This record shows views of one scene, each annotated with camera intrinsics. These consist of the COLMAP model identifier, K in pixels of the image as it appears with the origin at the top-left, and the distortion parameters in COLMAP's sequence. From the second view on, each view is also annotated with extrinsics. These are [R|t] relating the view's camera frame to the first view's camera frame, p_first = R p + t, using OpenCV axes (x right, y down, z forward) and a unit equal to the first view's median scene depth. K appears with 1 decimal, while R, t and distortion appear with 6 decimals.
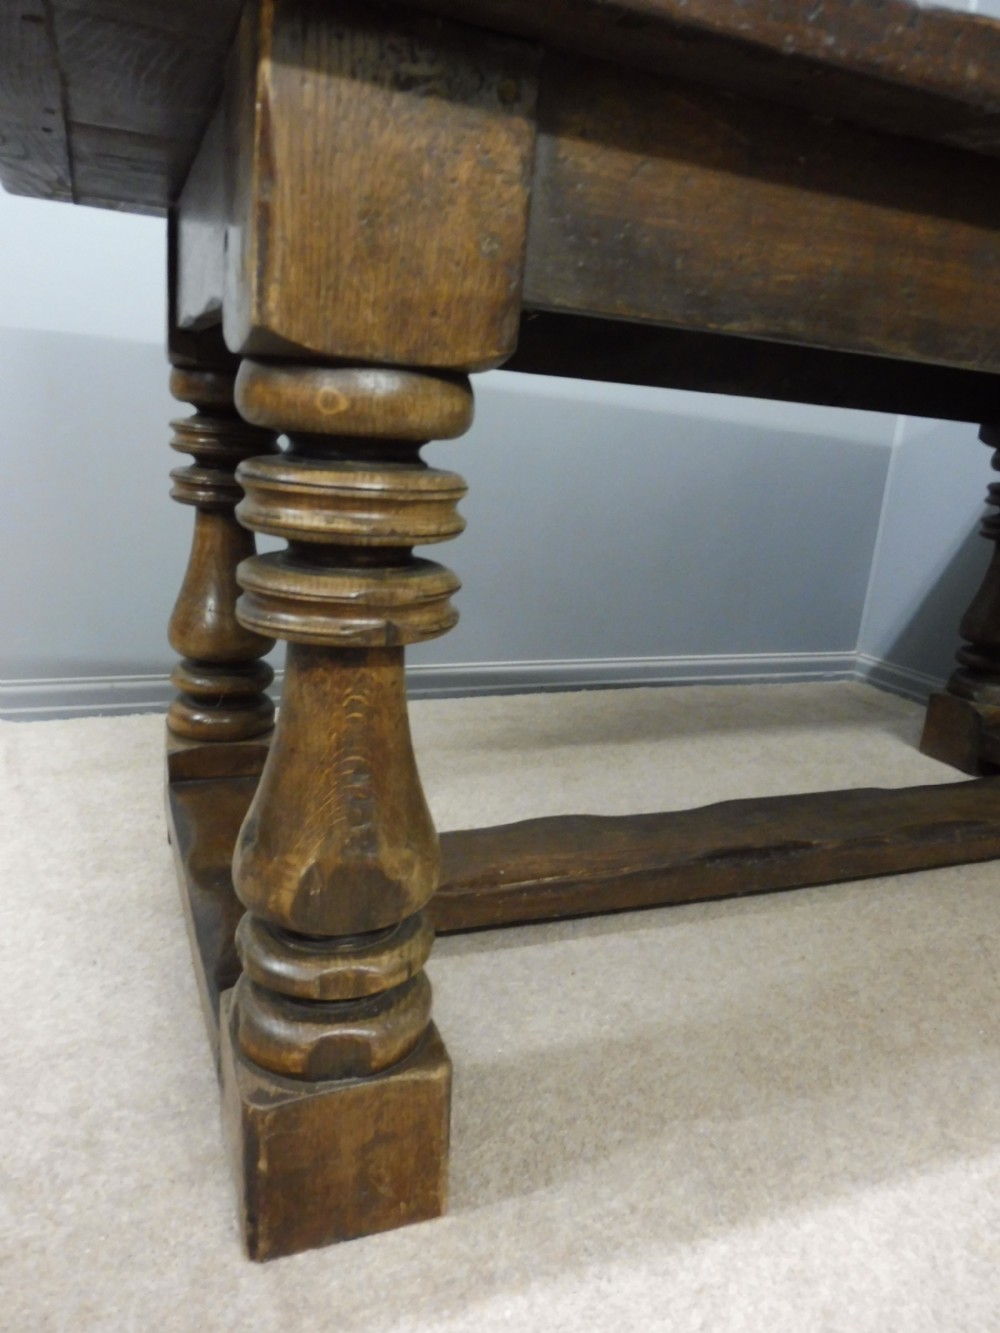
lens RADIAL K [[970.3, 0, 492.6], [0, 970.3, 668.4], [0, 0, 1]] dist [-0.048320, 0.012818]
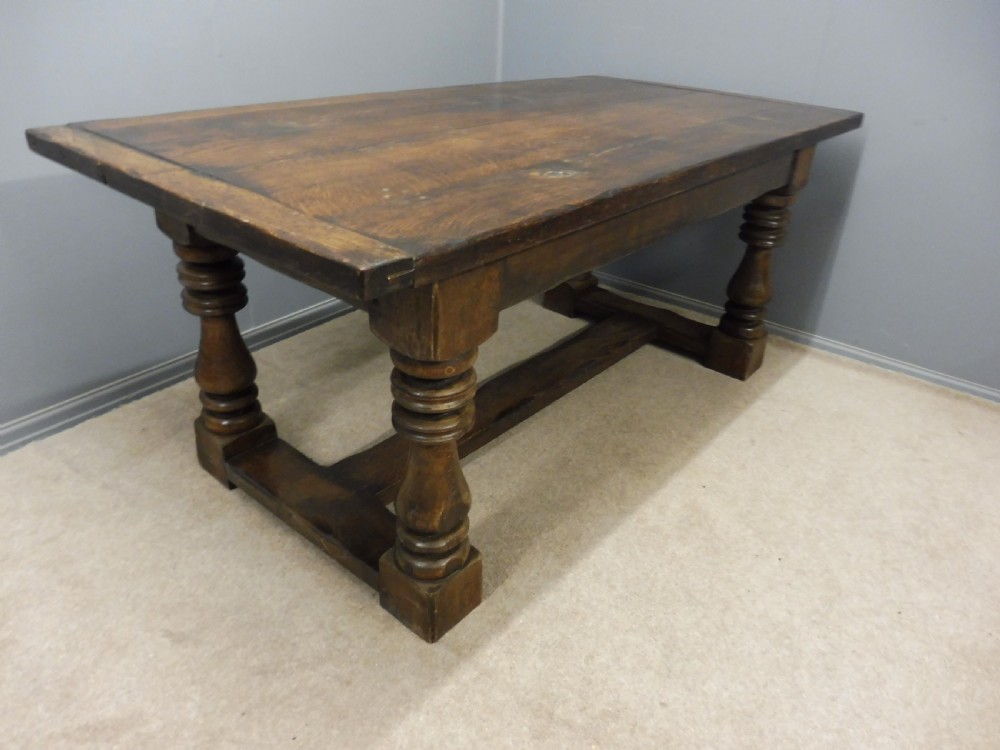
lens RADIAL K [[727.9, 0, 501.2], [0, 727.9, 374.2], [0, 0, 1]] dist [-0.048320, 0.012818]
pose [[0.880576, -0.261979, 0.394909, -0.532652], [0.142862, 0.941288, 0.305887, -0.543873], [-0.451860, -0.212939, 0.866303, -0.553038]]
